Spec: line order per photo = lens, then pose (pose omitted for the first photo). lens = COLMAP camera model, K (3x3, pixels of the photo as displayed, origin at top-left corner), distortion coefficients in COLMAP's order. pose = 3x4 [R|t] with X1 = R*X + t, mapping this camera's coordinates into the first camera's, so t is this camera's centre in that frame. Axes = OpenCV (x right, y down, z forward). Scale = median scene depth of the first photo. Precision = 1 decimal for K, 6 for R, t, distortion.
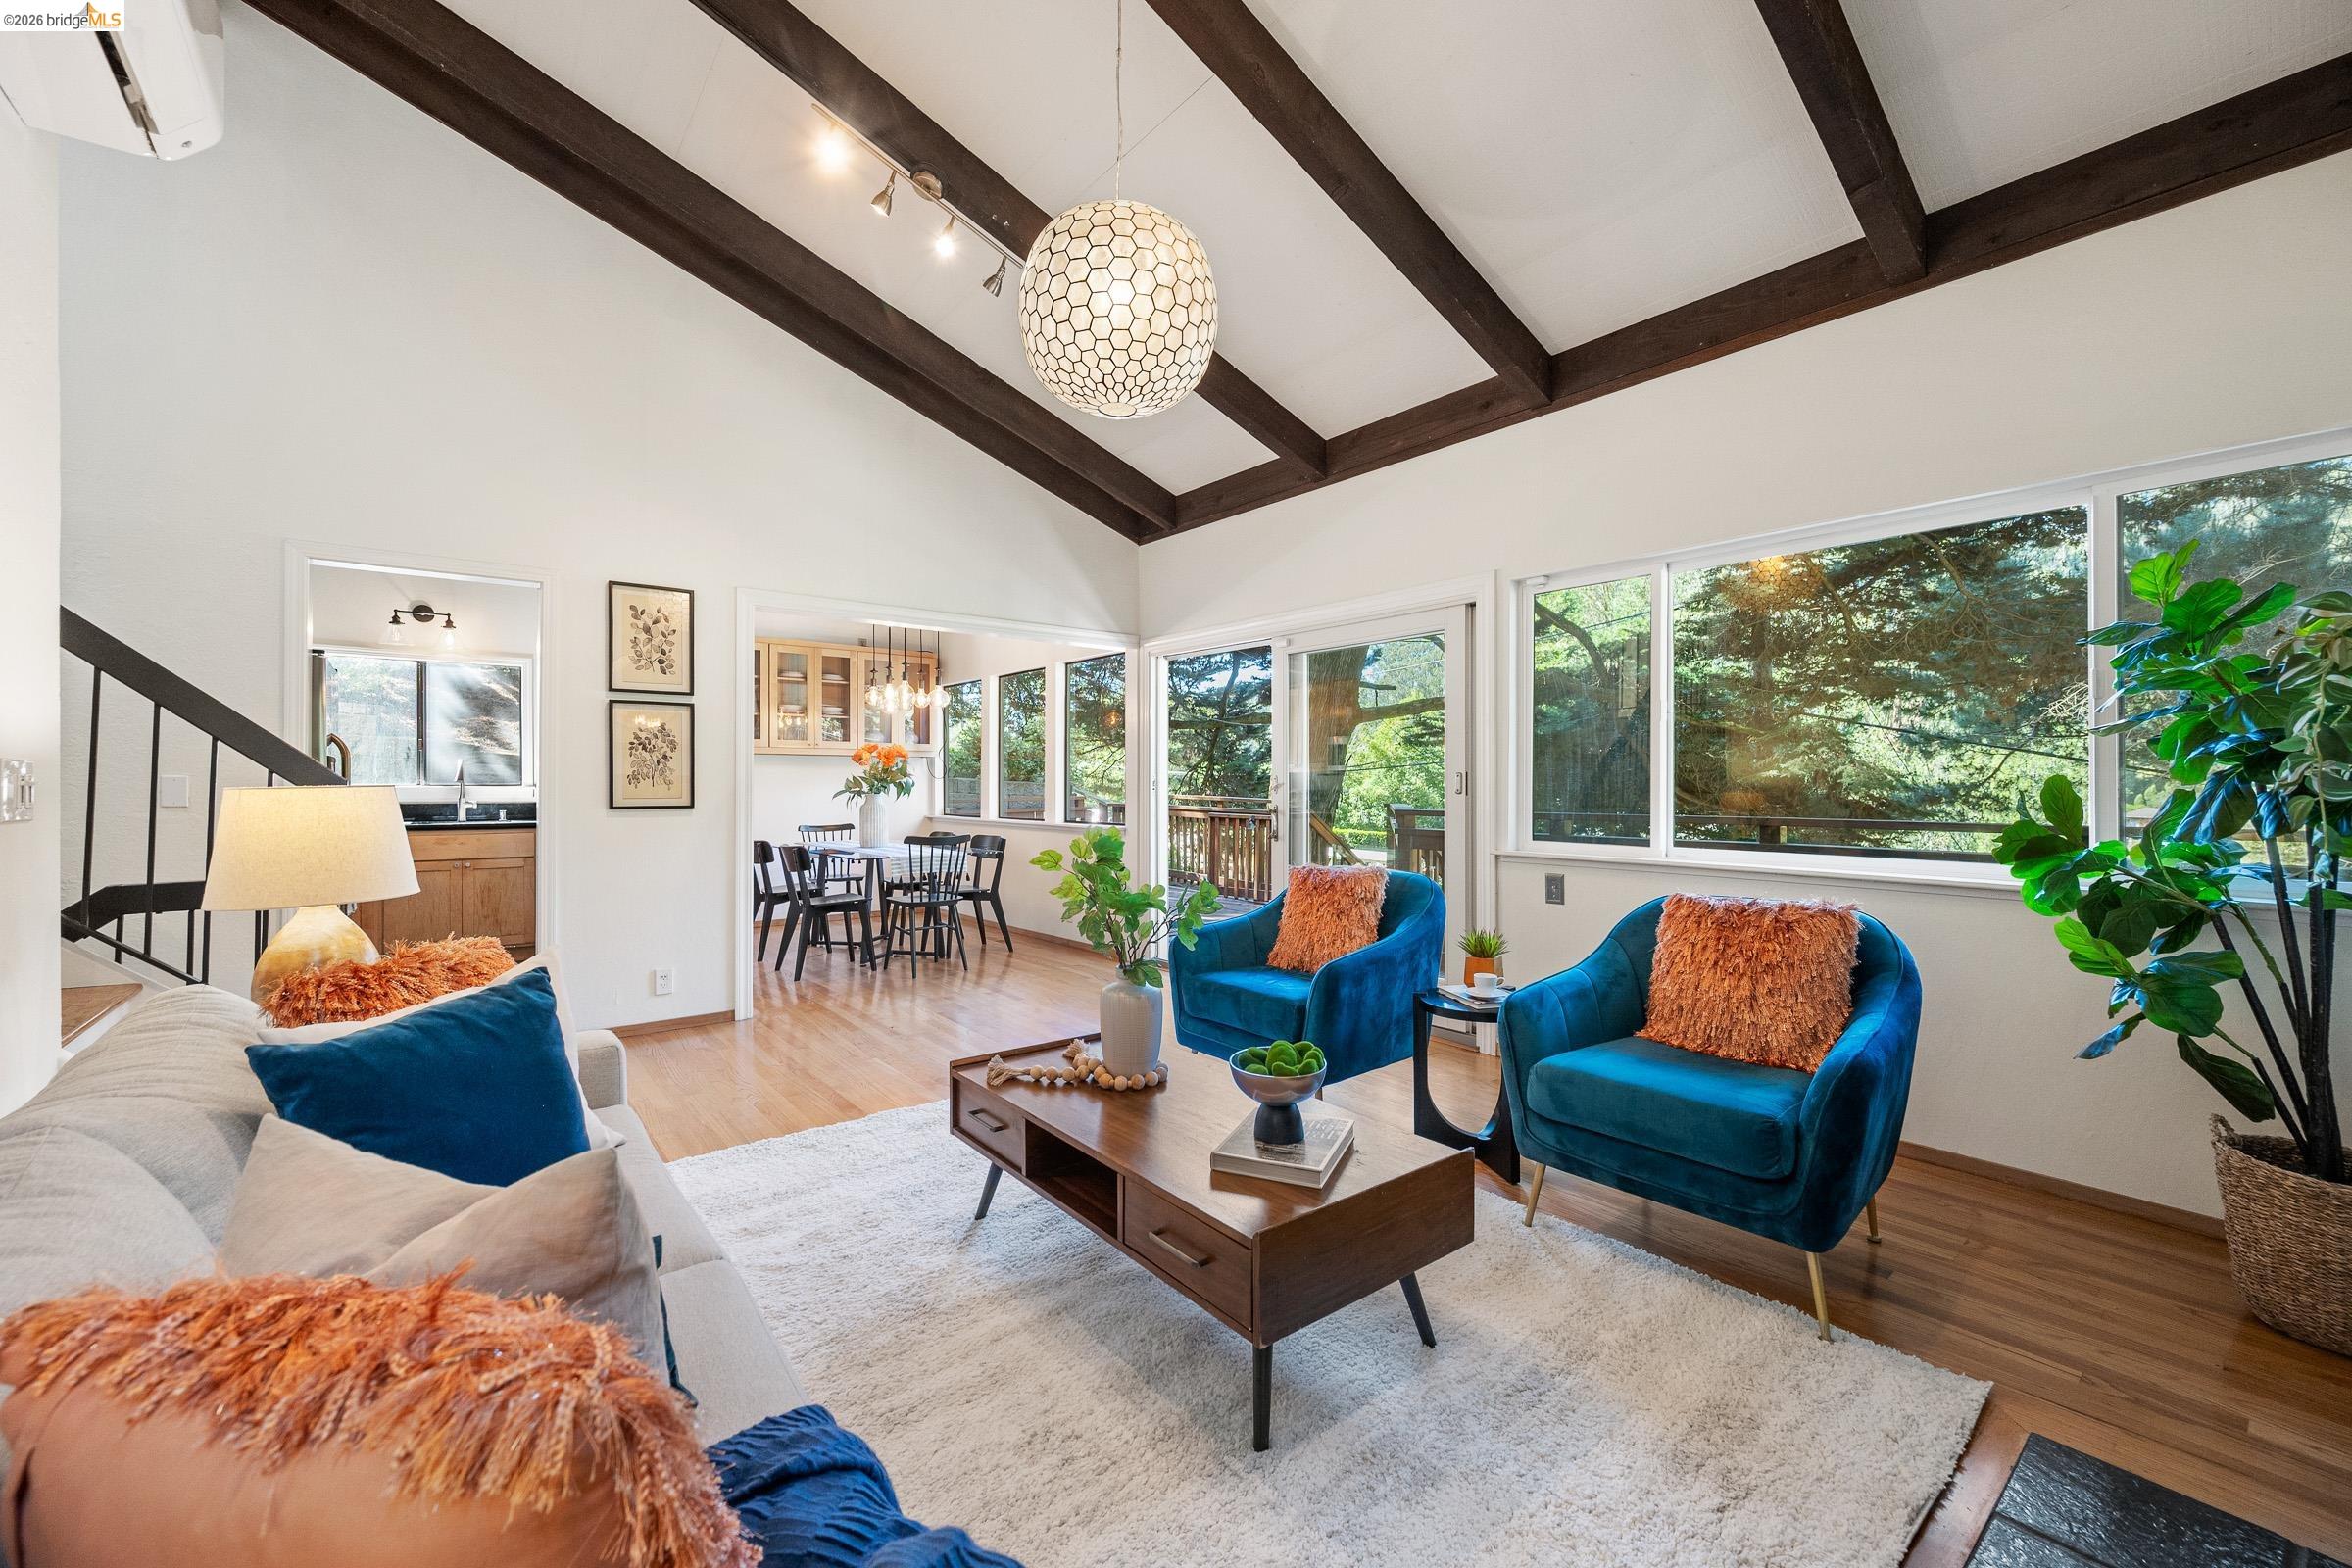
lens RADIAL K [[928.3, 0, 1160.5], [0, 928.3, 793.1], [0, 0, 1]] dist [-0.000304, -0.000040]
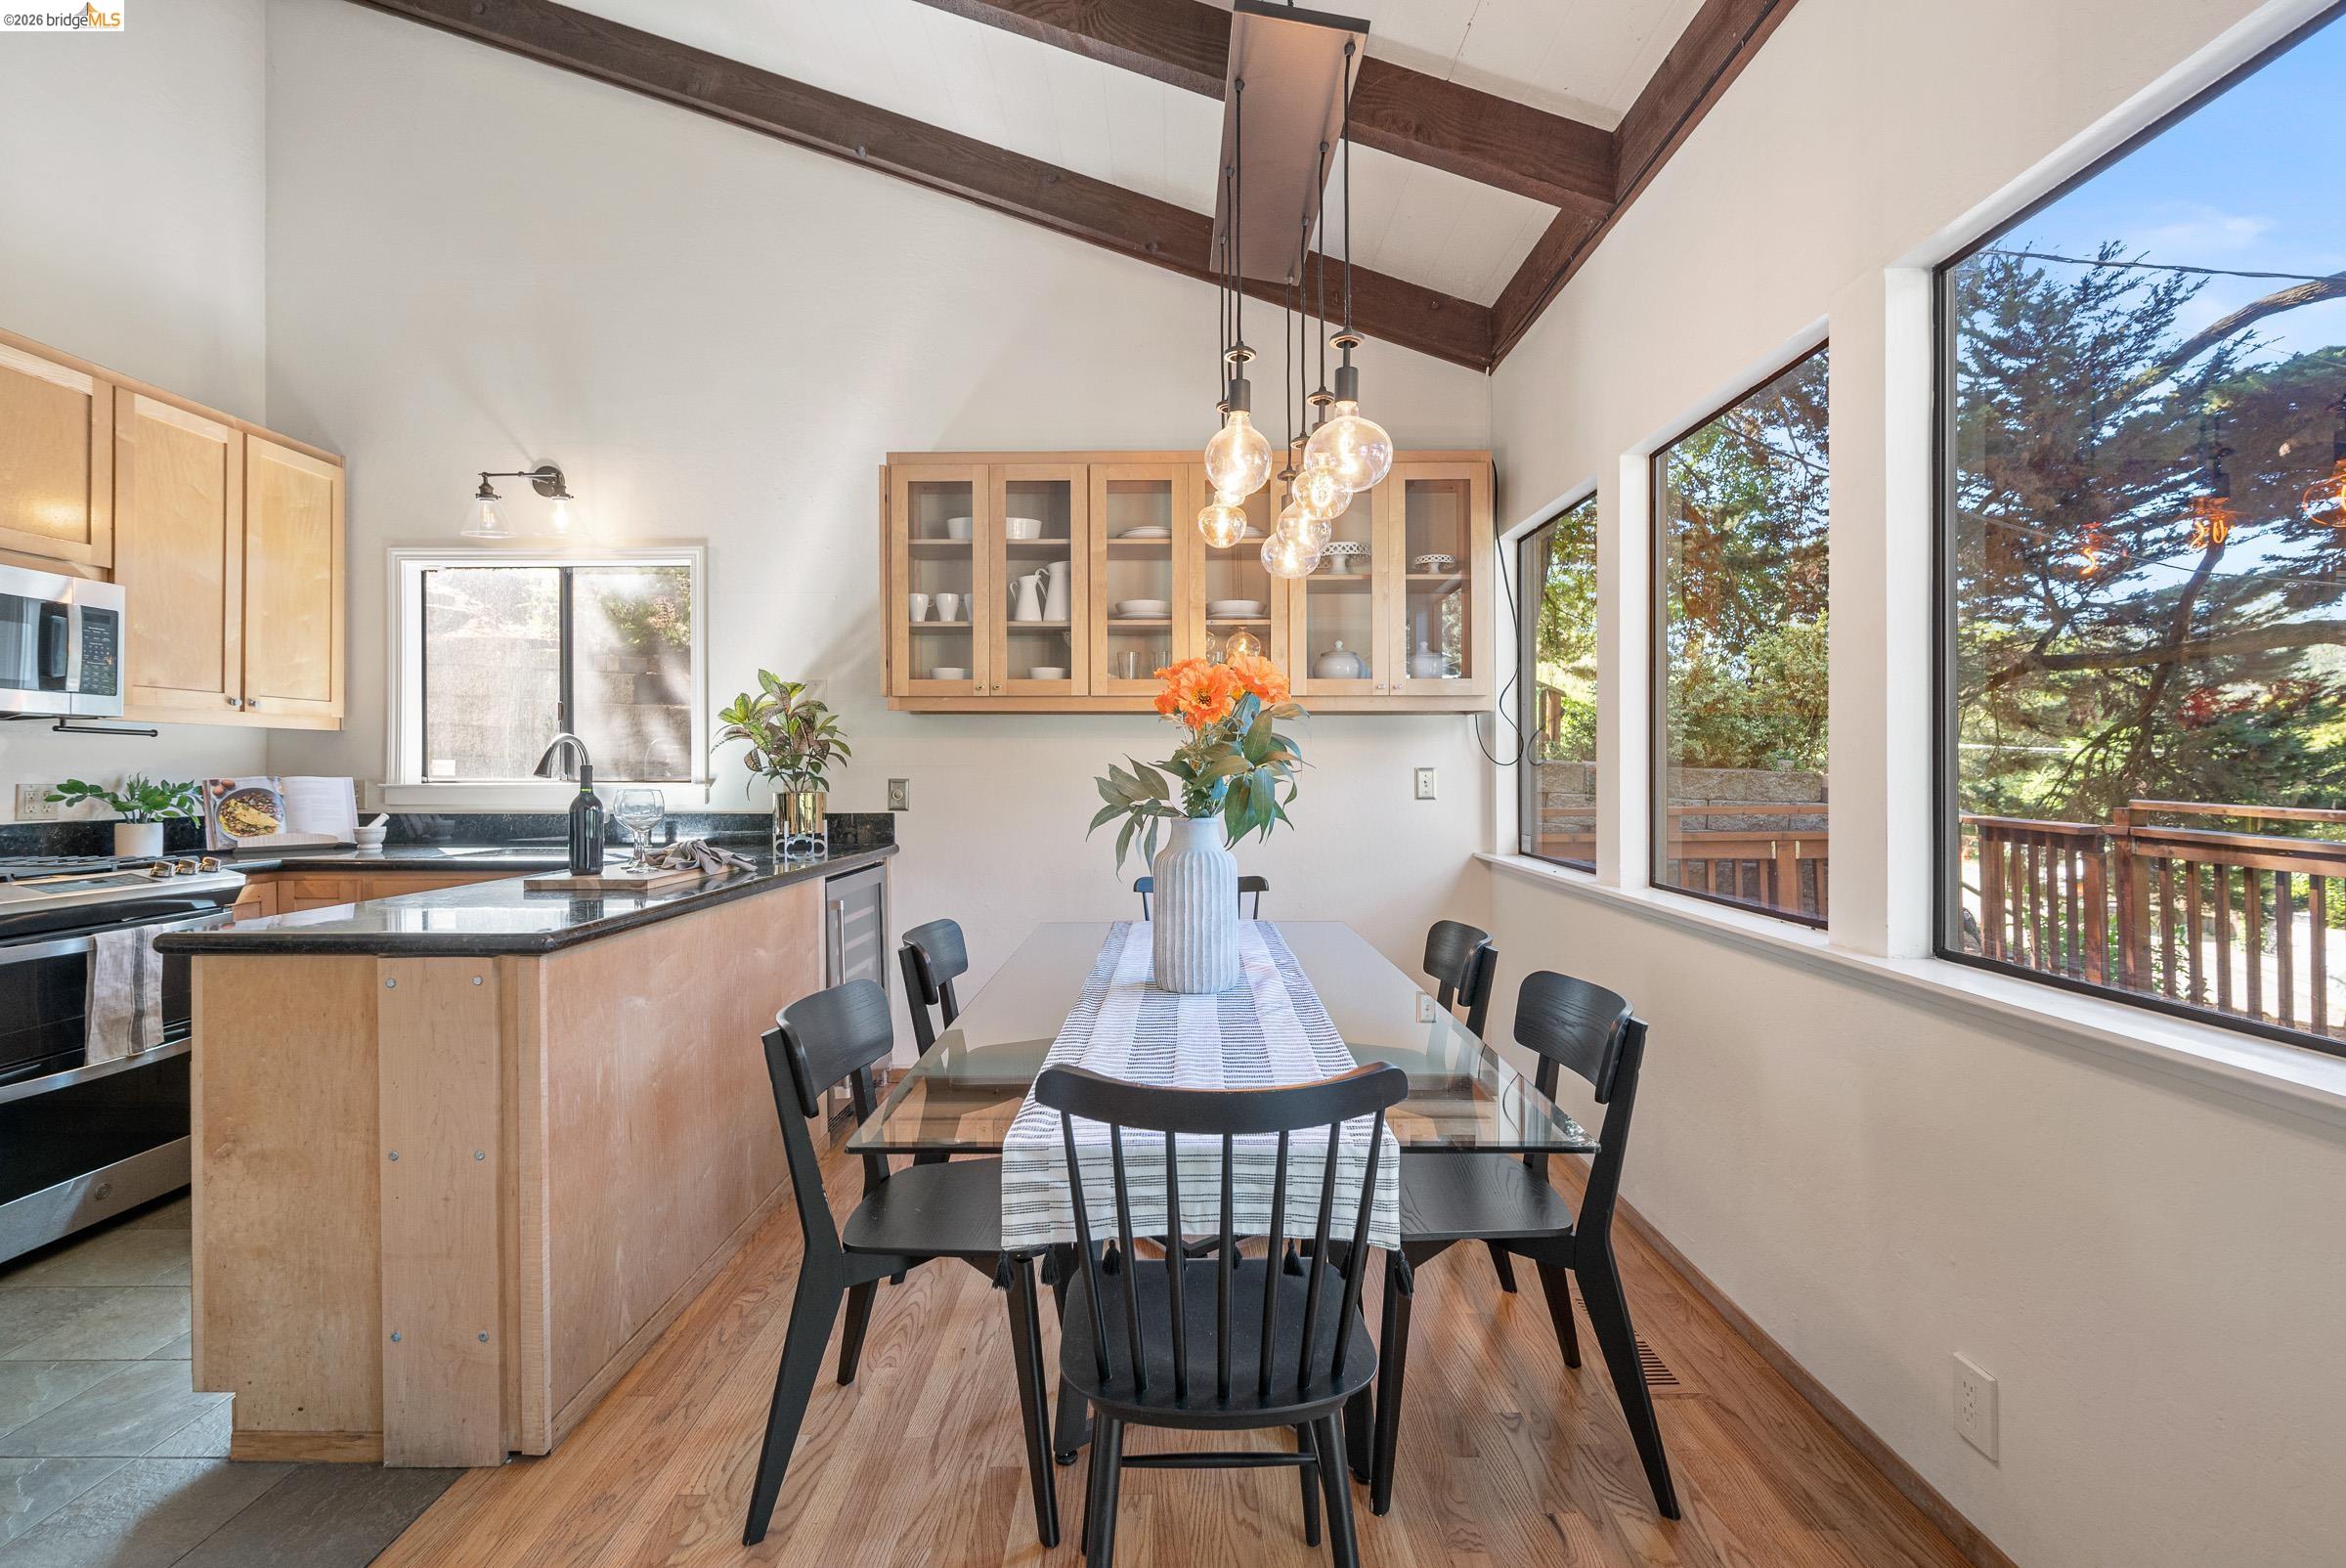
lens RADIAL K [[1018.6, 0, 1166.3], [0, 1018.6, 768.7], [0, 0, 1]] dist [-0.001682, 0.000267]
pose [[0.787945, -0.001860, -0.615743, -0.116933], [-0.004177, 0.999956, -0.008365, -0.014229], [0.615732, 0.009163, 0.787903, 0.815253]]
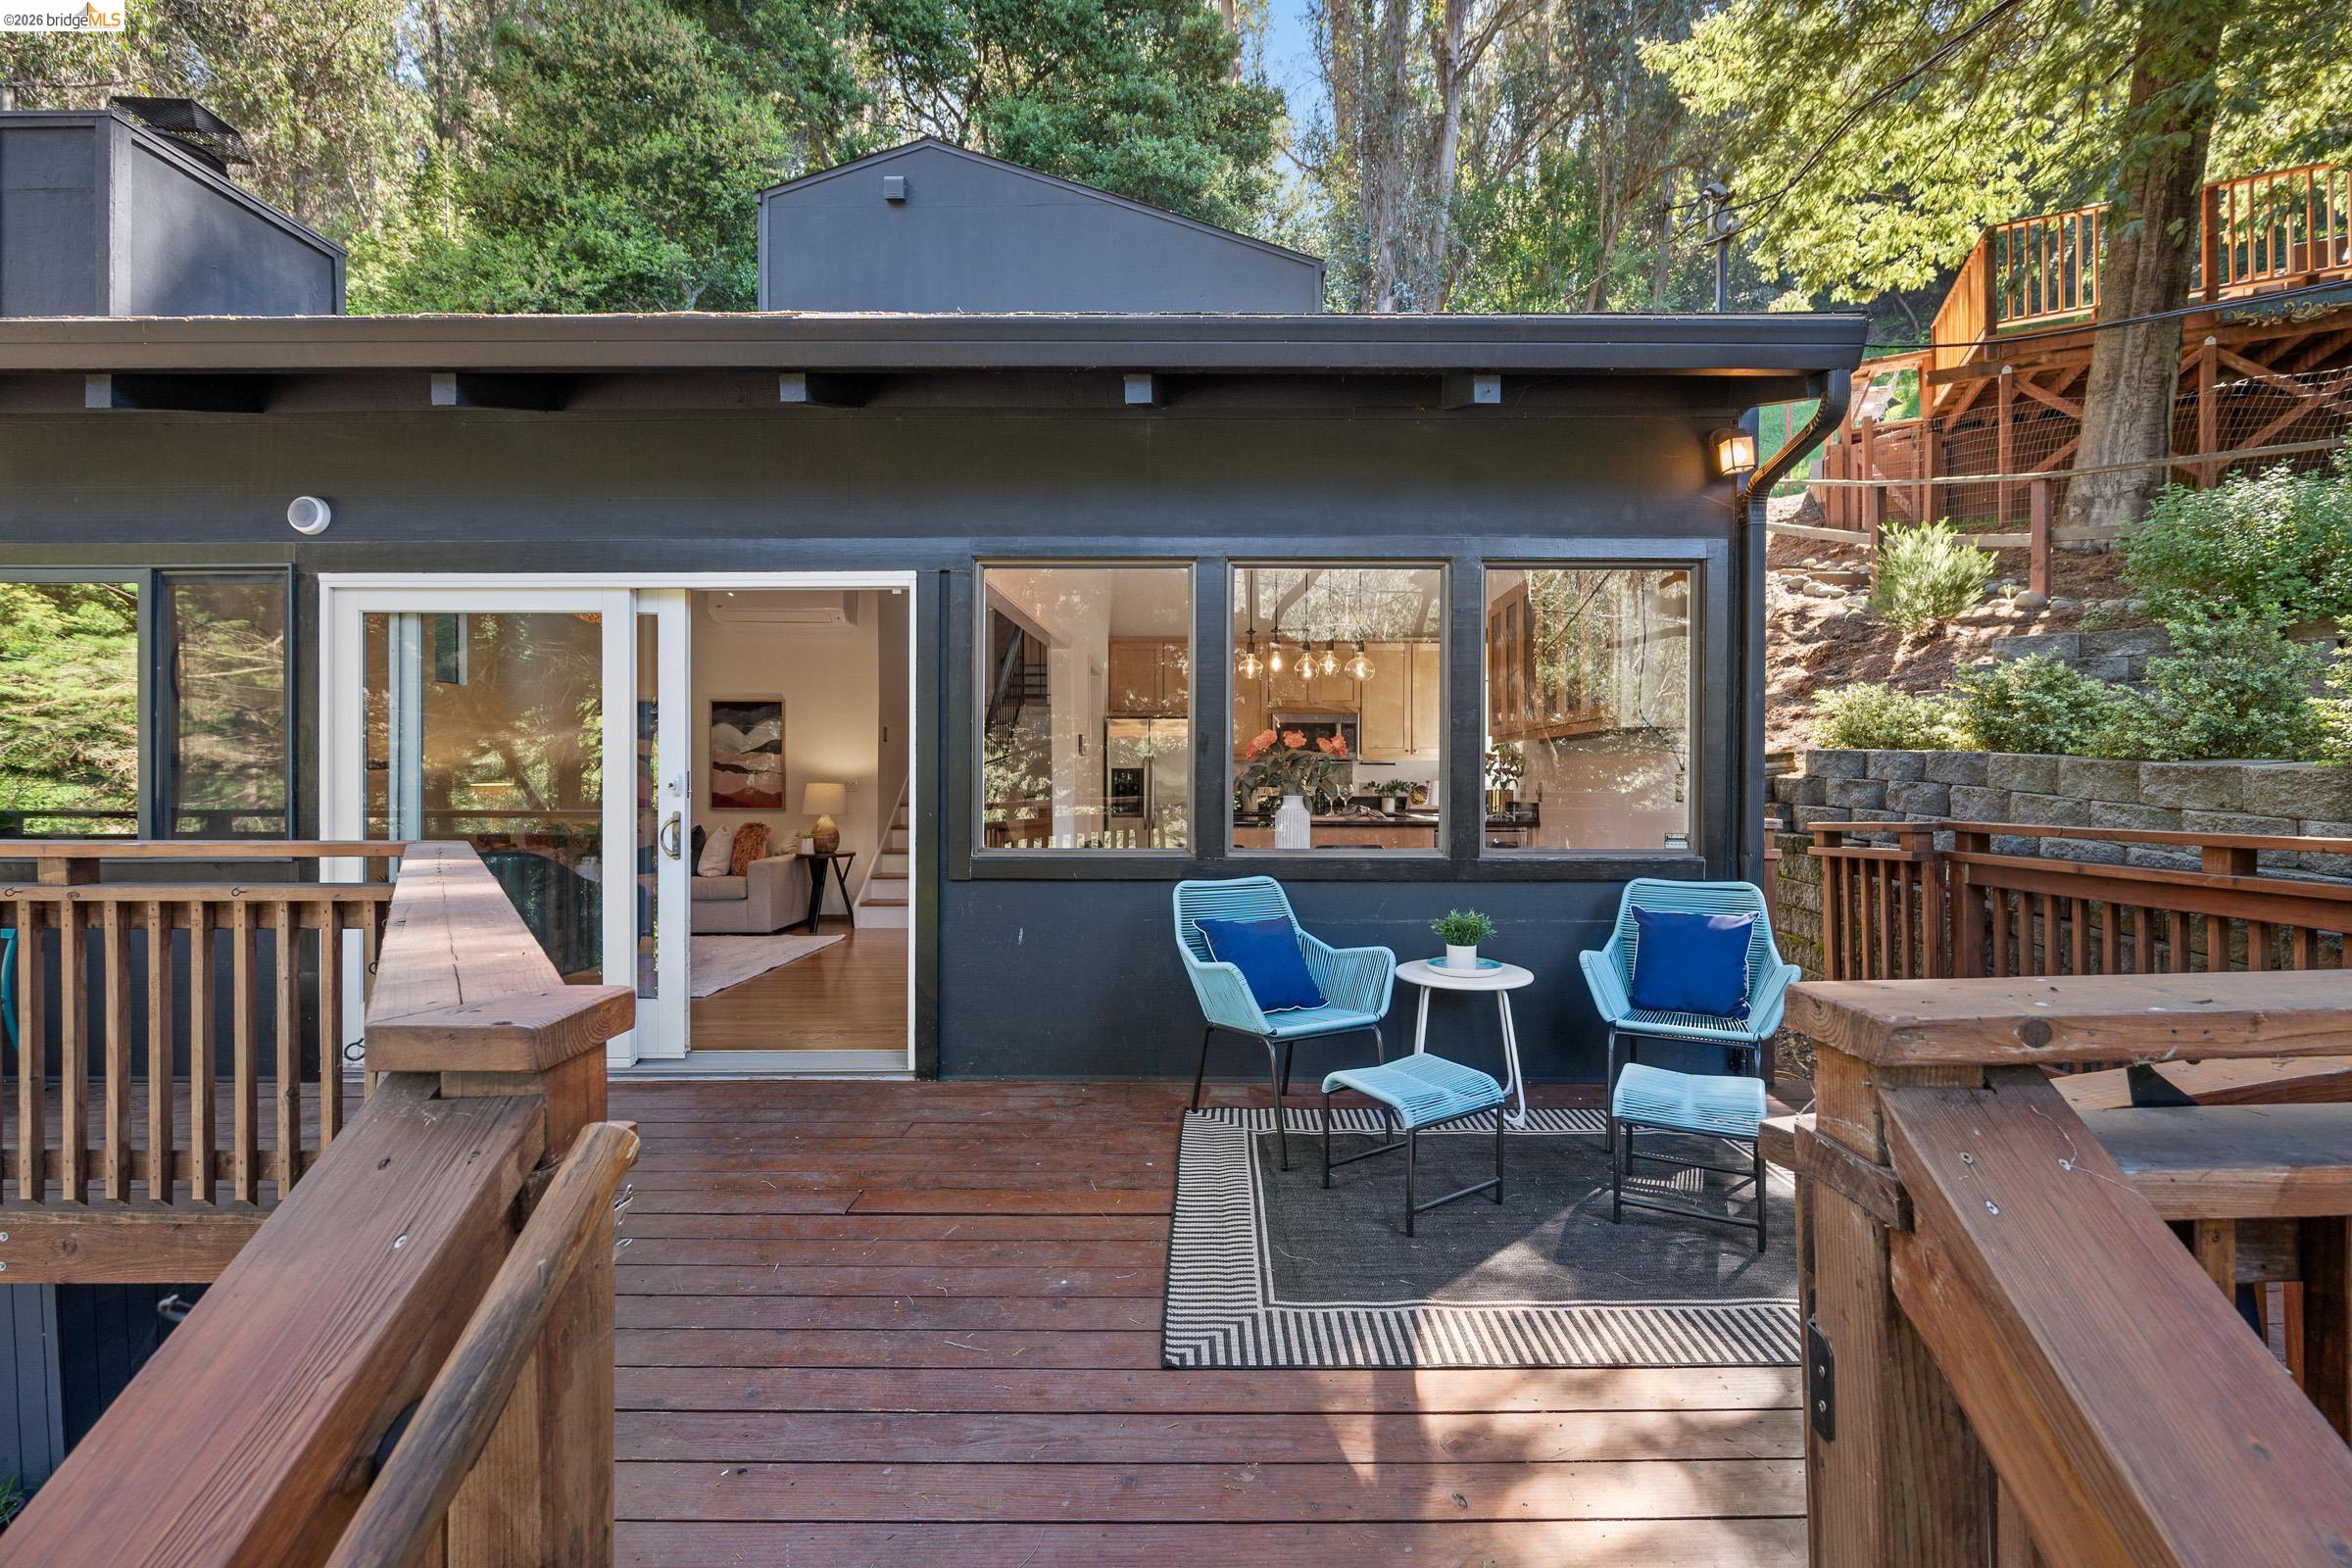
lens RADIAL K [[927.5, 0, 1189.6], [0, 927.5, 776.6], [0, 0, 1]] dist [-0.000686, -0.000210]
pose [[-0.613381, -0.007786, -0.789748, 0.380099], [-0.008508, 0.999959, -0.003251, -0.011039], [0.789741, 0.004725, -0.613422, 1.552752]]
